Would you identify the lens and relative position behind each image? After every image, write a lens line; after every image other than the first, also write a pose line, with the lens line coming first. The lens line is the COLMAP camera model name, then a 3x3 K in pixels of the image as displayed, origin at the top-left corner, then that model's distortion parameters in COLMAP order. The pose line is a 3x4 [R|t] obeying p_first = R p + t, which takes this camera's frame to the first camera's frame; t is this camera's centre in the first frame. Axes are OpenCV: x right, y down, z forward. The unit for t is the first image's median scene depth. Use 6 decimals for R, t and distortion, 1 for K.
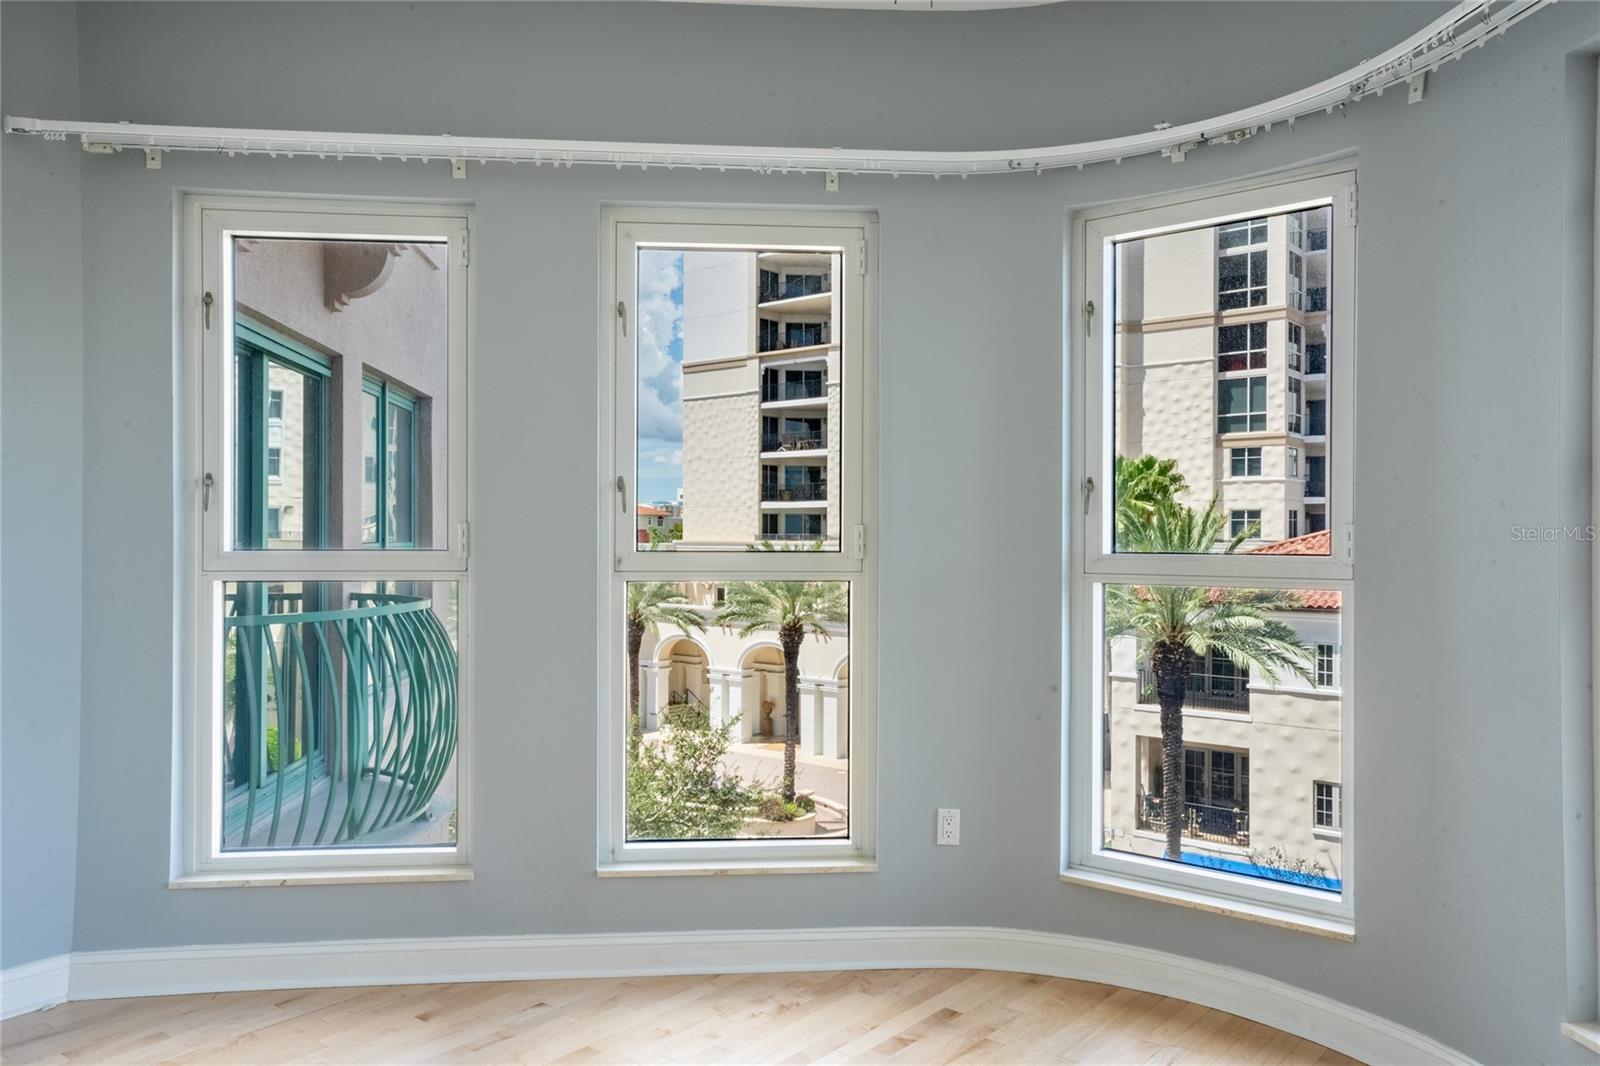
lens RADIAL K [[1194.2, 0, 800.4], [0, 1194.2, 532.3], [0, 0, 1]] dist [0.037011, 0.009872]
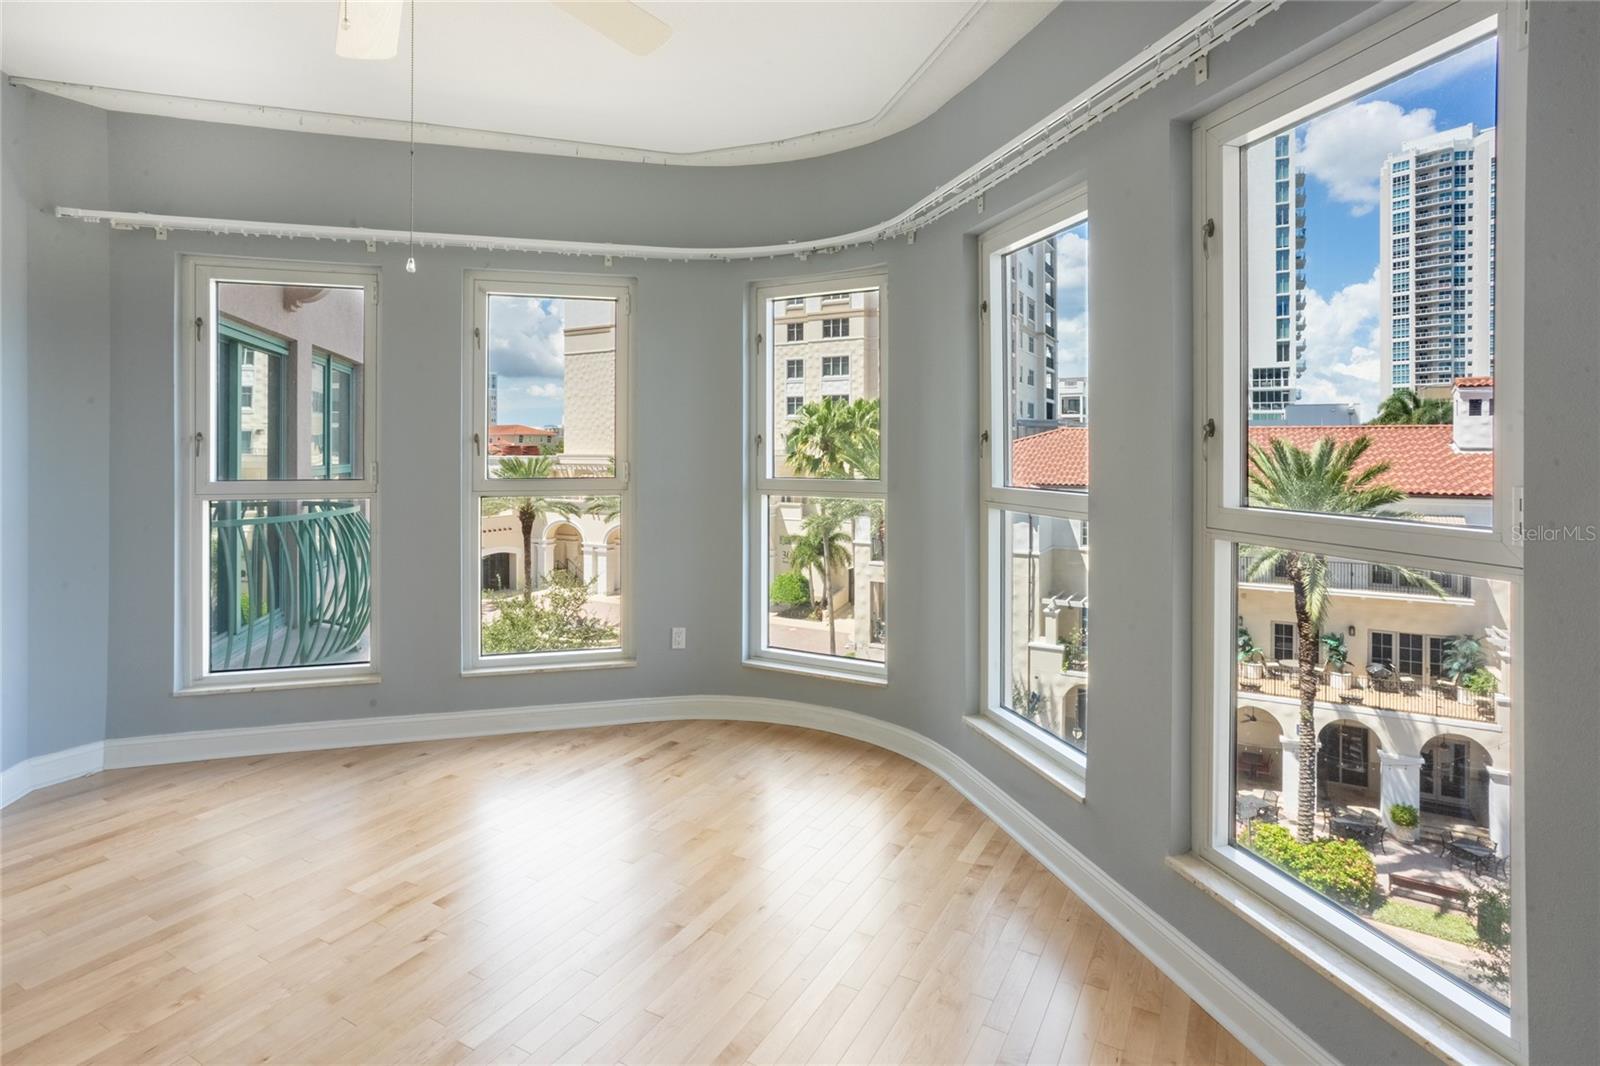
lens RADIAL K [[820.5, 0, 797.8], [0, 820.5, 447.7], [0, 0, 1]] dist [0.000215, 0.015028]
pose [[0.984299, -0.001611, 0.176504, 0.082299], [0.001473, 0.999998, 0.000913, -0.027807], [-0.176505, -0.000638, 0.984300, -0.184452]]
